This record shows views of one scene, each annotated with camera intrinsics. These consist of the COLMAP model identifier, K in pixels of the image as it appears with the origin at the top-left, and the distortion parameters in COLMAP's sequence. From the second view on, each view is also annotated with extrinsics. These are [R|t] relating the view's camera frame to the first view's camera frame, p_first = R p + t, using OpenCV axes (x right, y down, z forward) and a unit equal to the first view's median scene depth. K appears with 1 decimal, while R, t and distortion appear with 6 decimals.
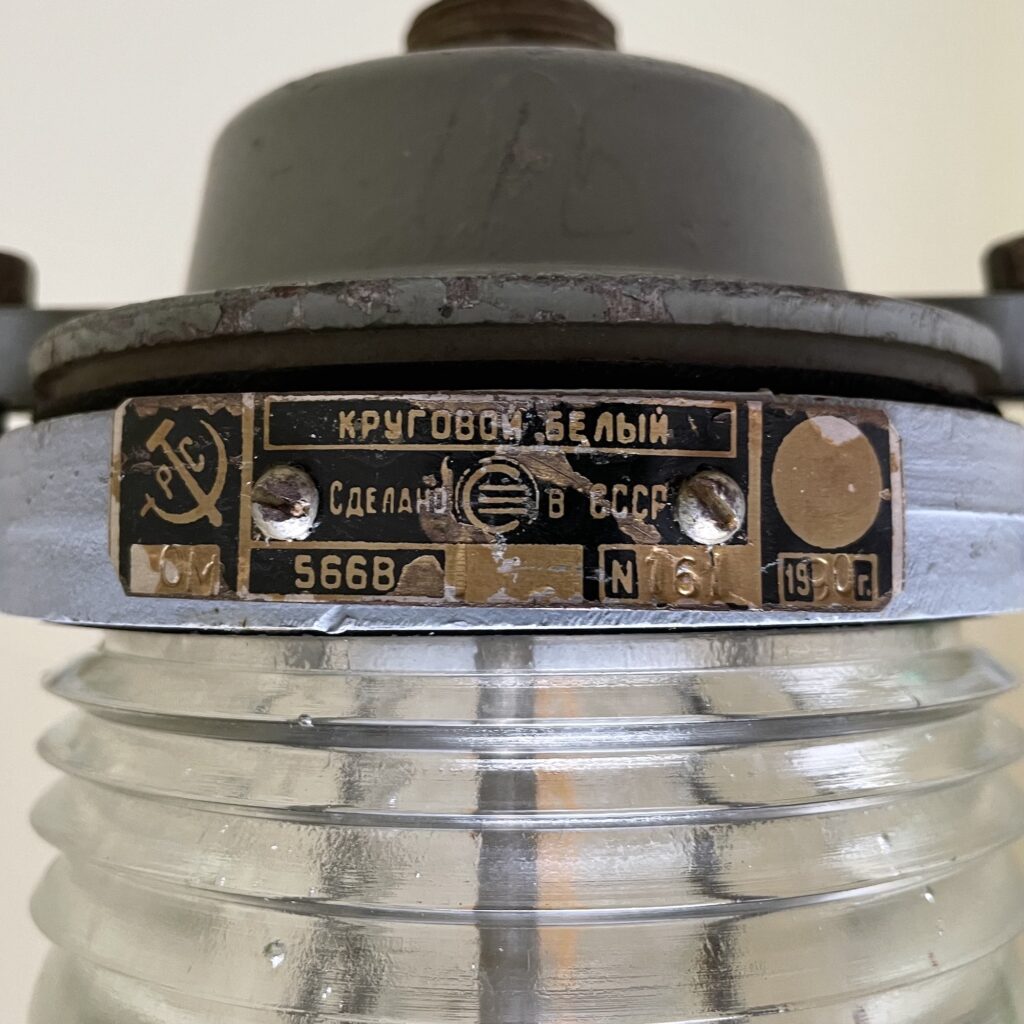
lens RADIAL K [[1355.1, 0, 542.7], [0, 1355.1, 472.1], [0, 0, 1]] dist [0.082124, -0.029665]
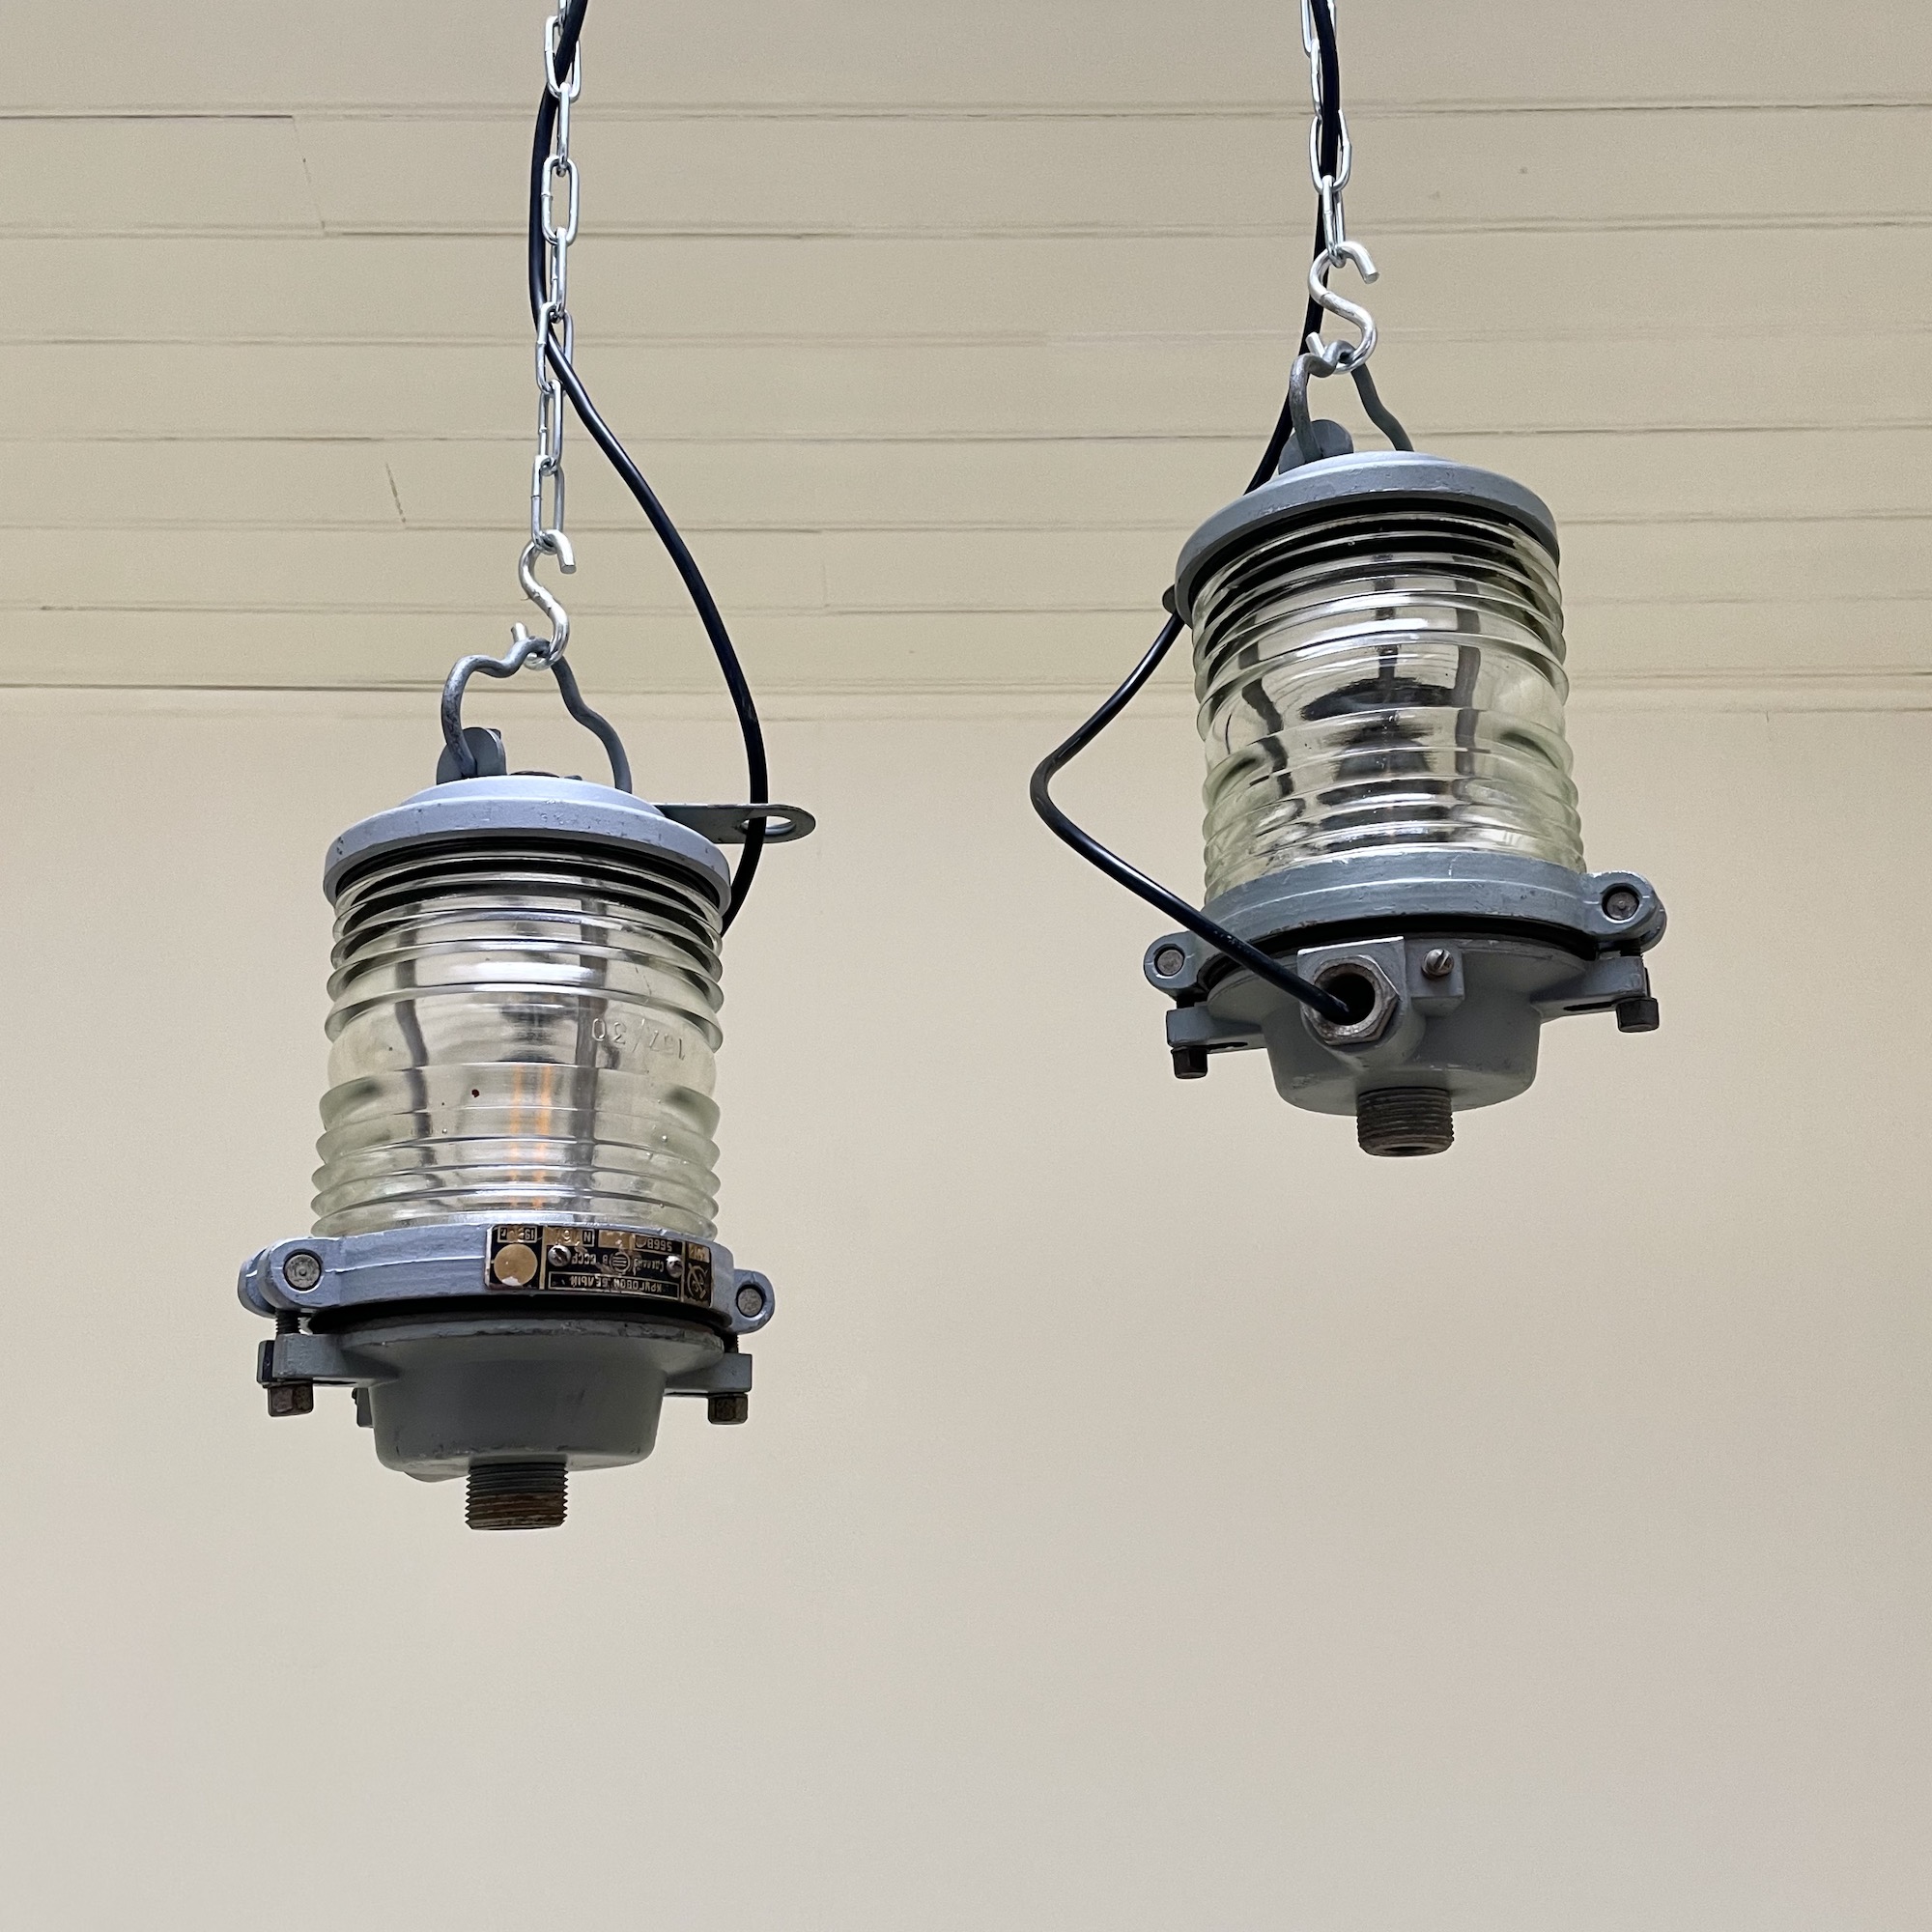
lens RADIAL K [[2046.6, 0, 980.9], [0, 2046.6, 942.0], [0, 0, 1]] dist [0.034235, 0.009898]
pose [[-0.815491, -0.157203, -0.557012, 2.197251], [-0.074429, -0.925930, 0.370289, -1.195933], [-0.573965, 0.343425, 0.743387, -3.575949]]
